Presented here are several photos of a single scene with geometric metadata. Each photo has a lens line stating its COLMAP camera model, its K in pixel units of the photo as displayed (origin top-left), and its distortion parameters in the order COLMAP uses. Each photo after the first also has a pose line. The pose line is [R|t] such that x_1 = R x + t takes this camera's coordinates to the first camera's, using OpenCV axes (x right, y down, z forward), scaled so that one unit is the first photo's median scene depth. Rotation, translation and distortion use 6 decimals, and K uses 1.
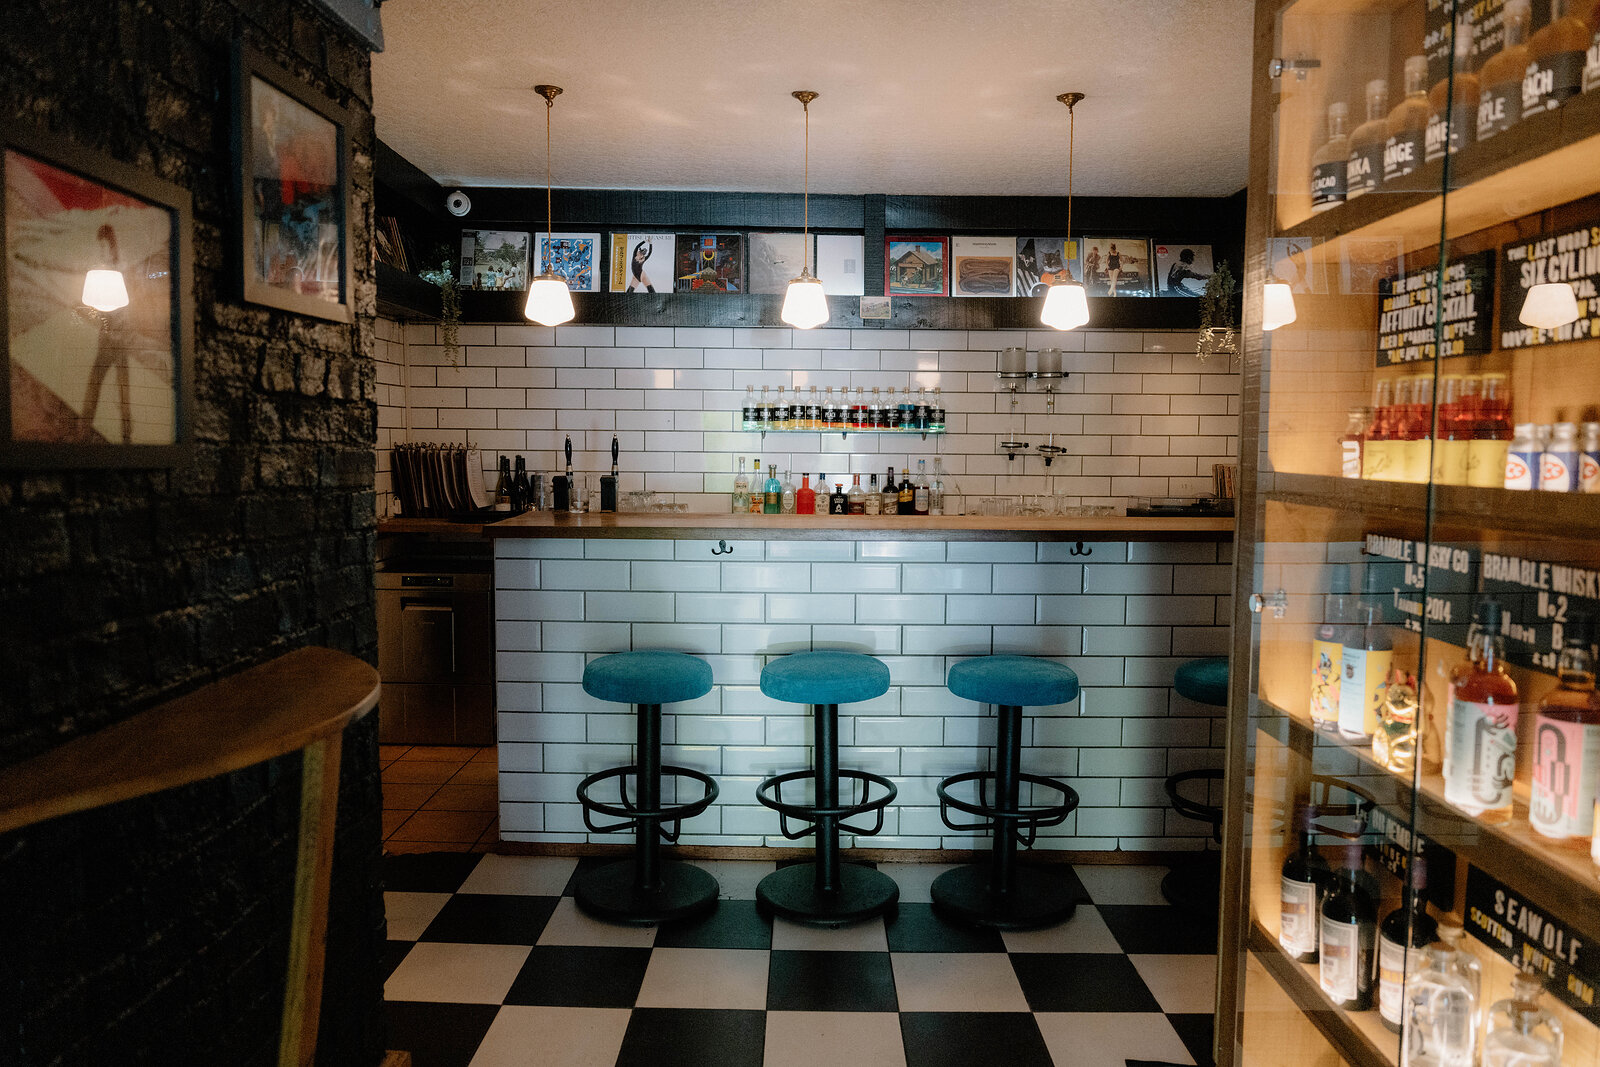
lens RADIAL K [[1079.8, 0, 800.2], [0, 1079.8, 531.5], [0, 0, 1]] dist [-0.011275, 0.007867]
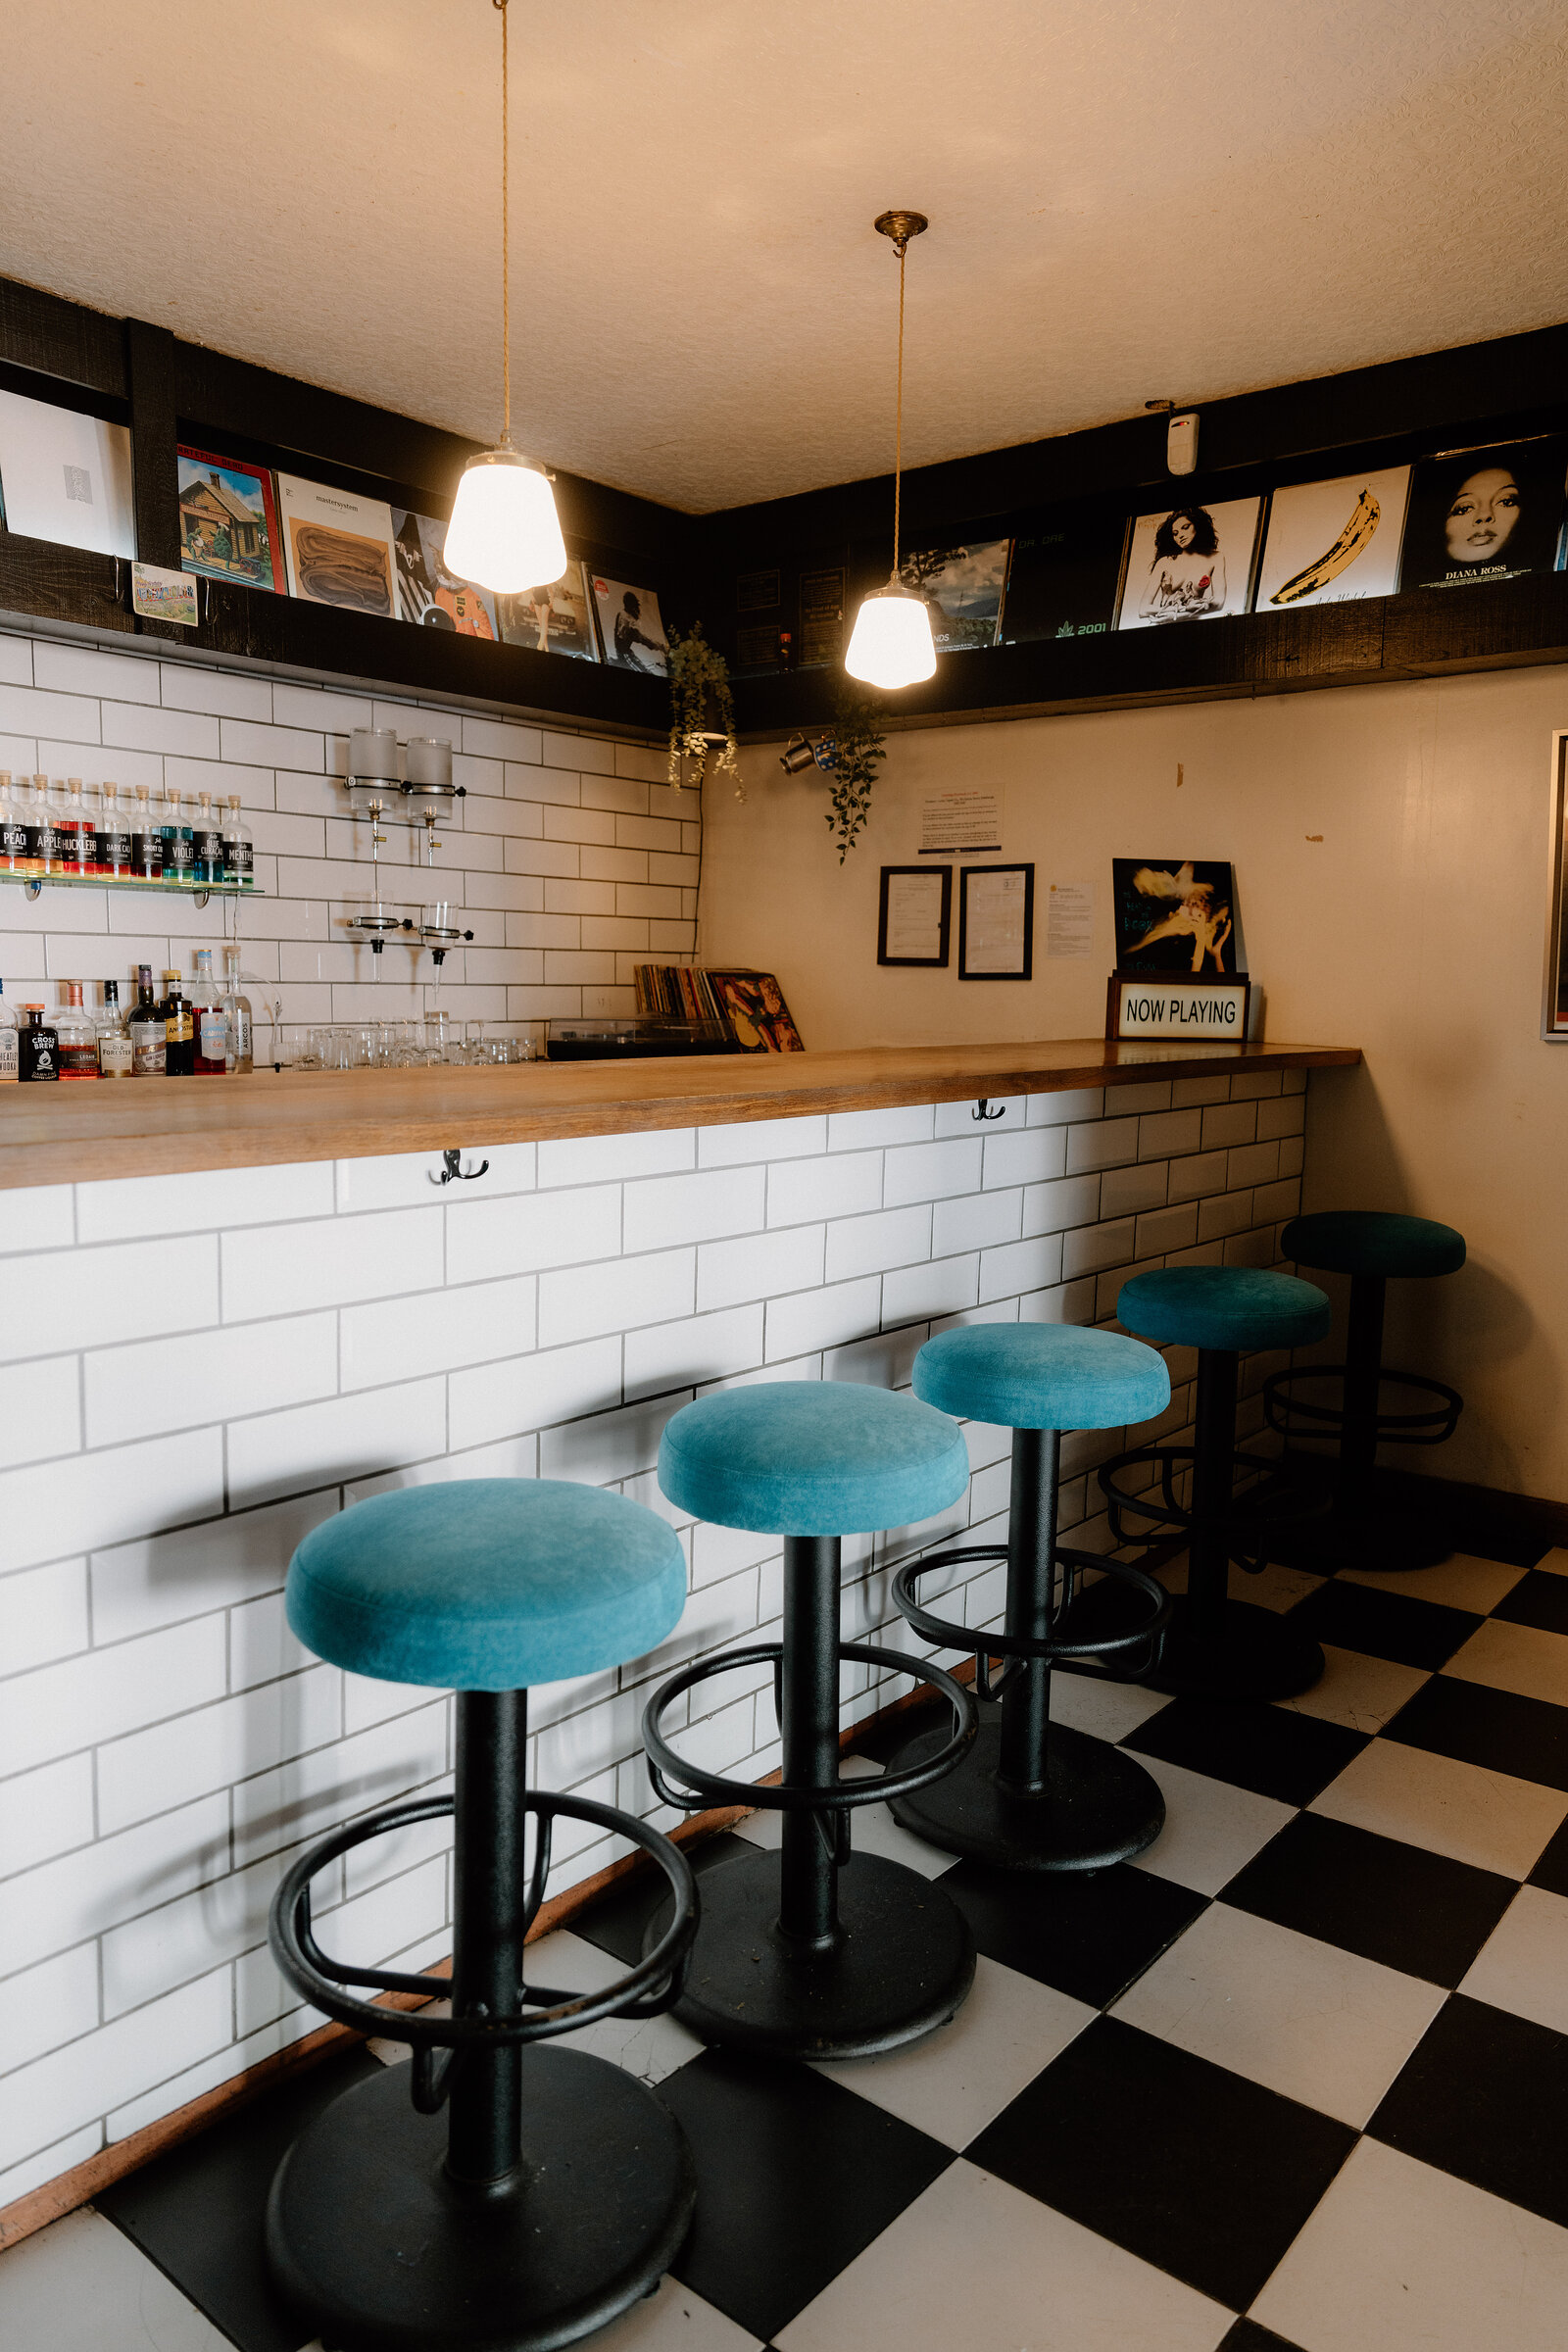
lens RADIAL K [[1587.3, 0, 765.1], [0, 1587.3, 1167.3], [0, 0, 1]] dist [-0.011275, 0.007867]
pose [[0.642408, -0.088658, 0.761217, -0.419990], [0.048590, 0.995999, 0.074997, -0.019964], [-0.764821, -0.011191, 0.644146, 0.597412]]
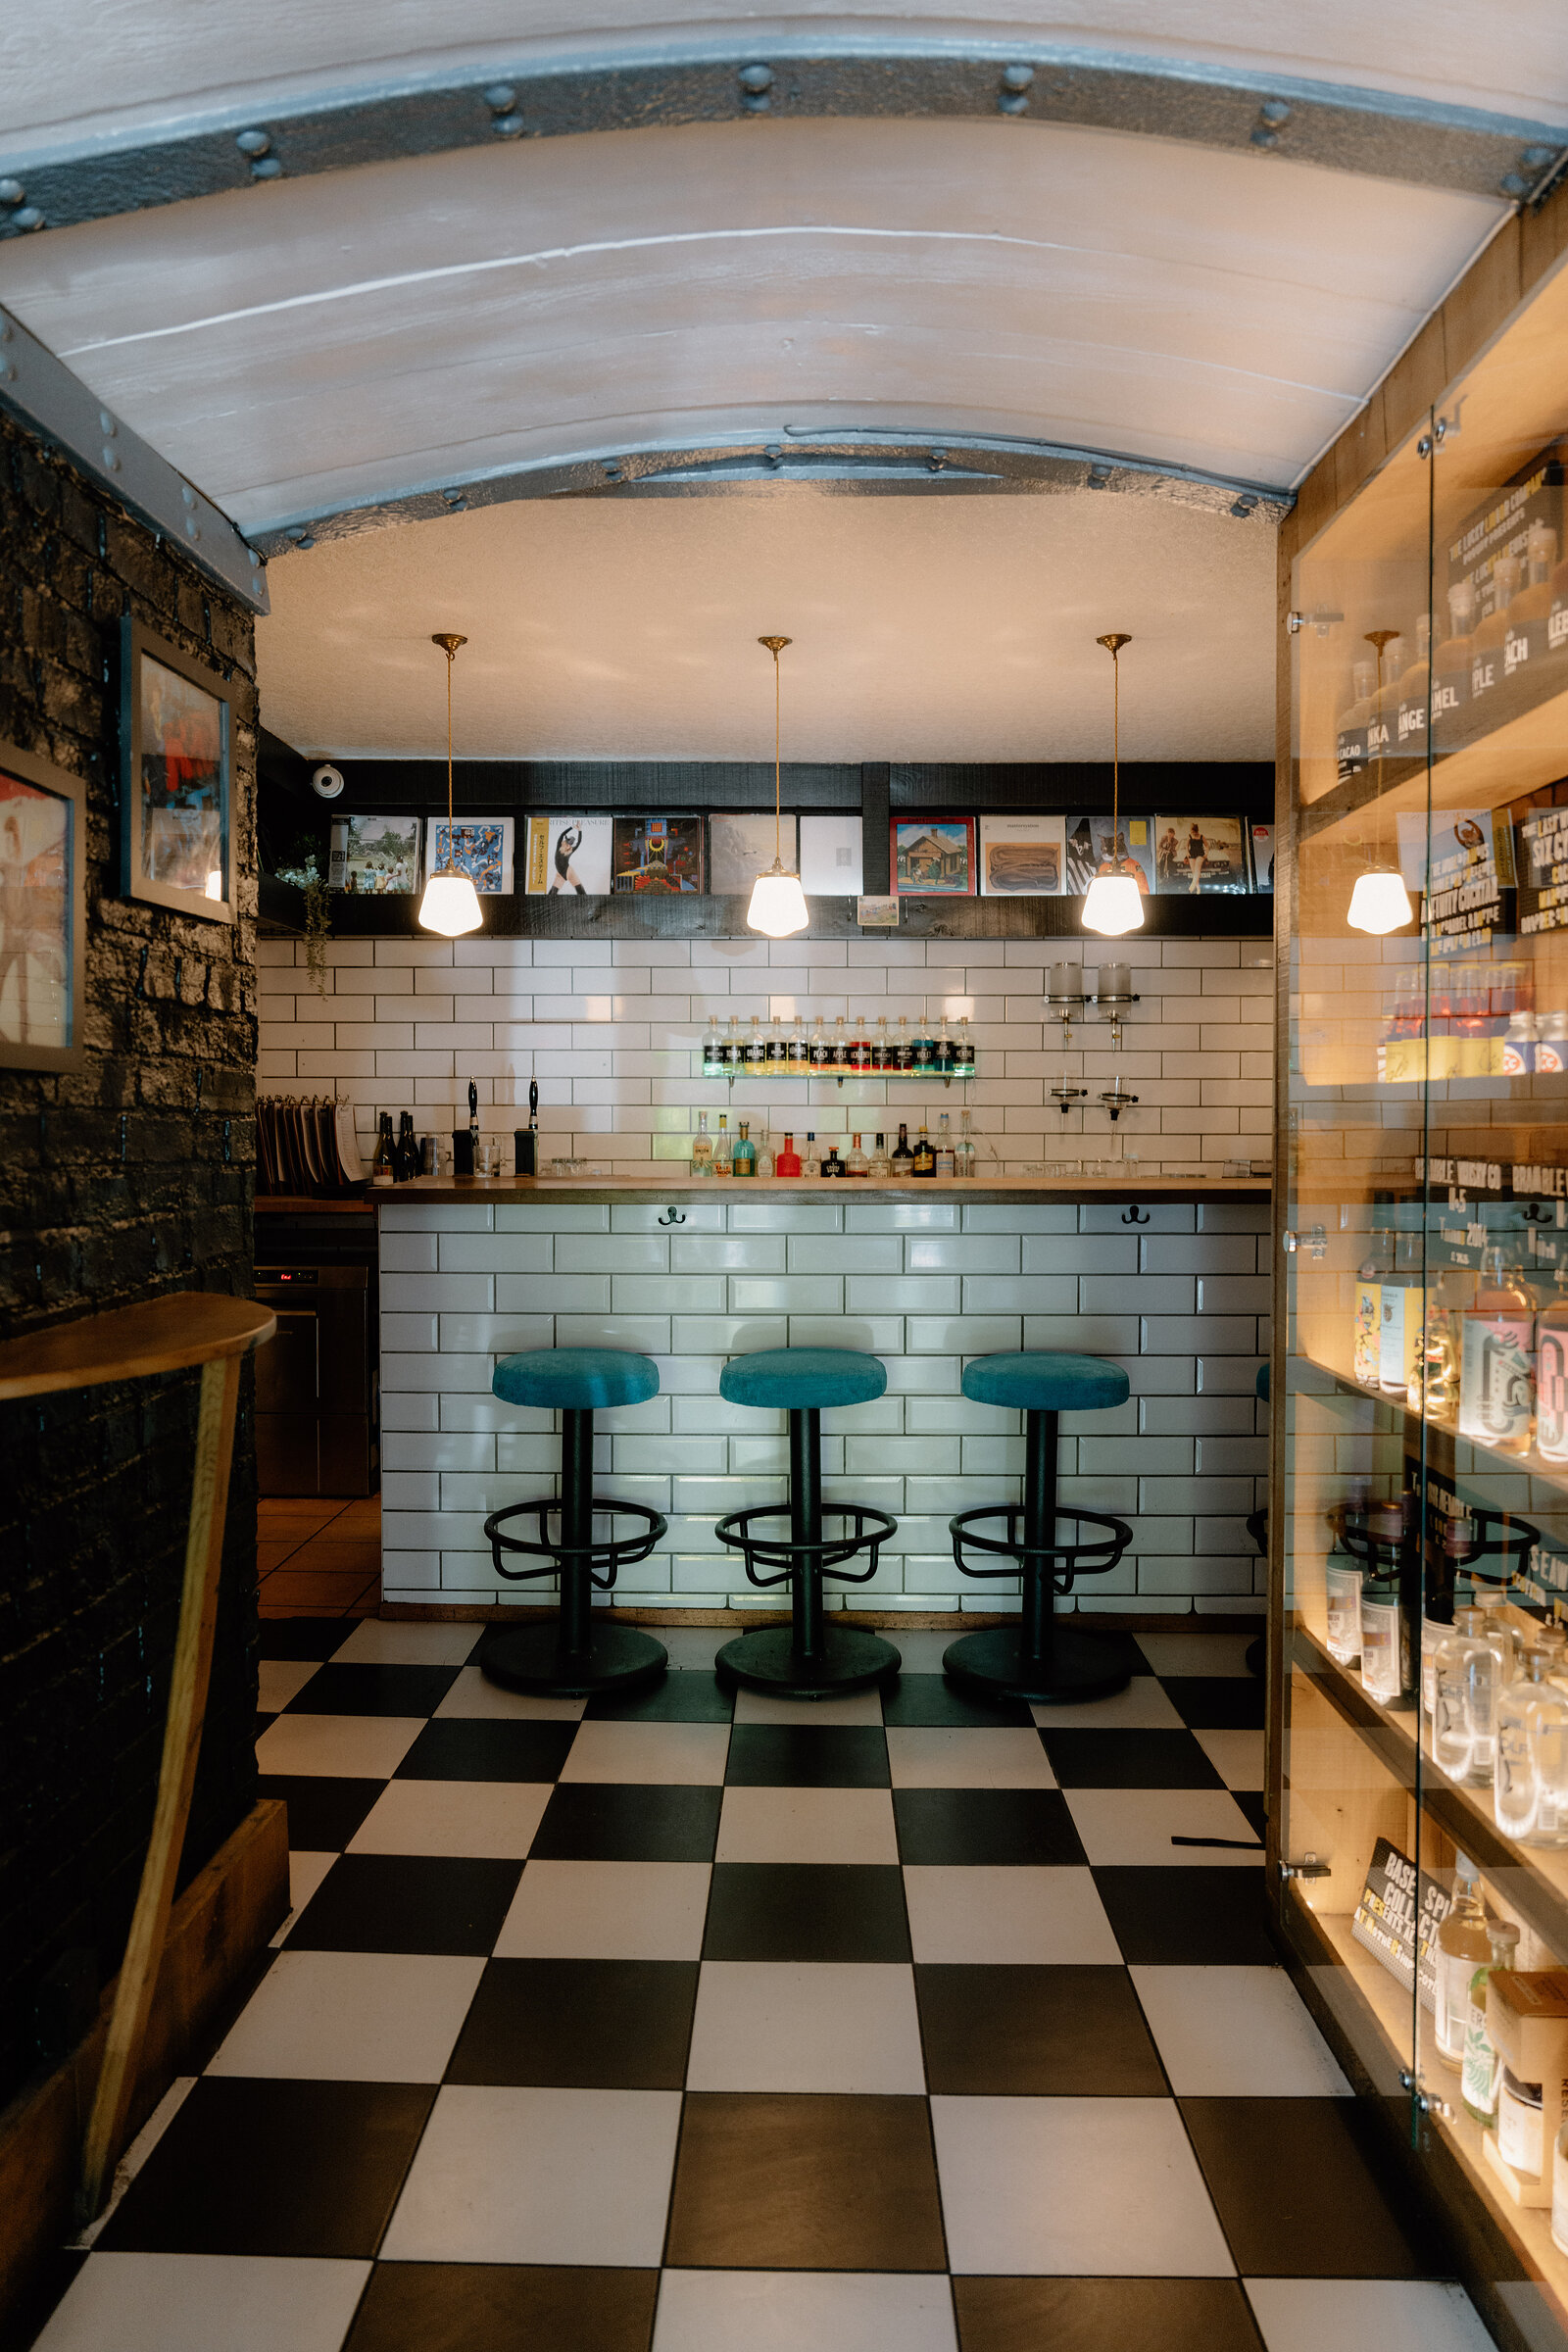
lens RADIAL K [[1587.3, 0, 772.6], [0, 1587.3, 1169.4], [0, 0, 1]] dist [-0.011275, 0.007867]
pose [[0.999801, -0.007009, -0.018699, 0.023408], [0.006090, 0.998793, -0.048740, 0.039135], [0.019018, 0.048616, 0.998636, -0.146521]]
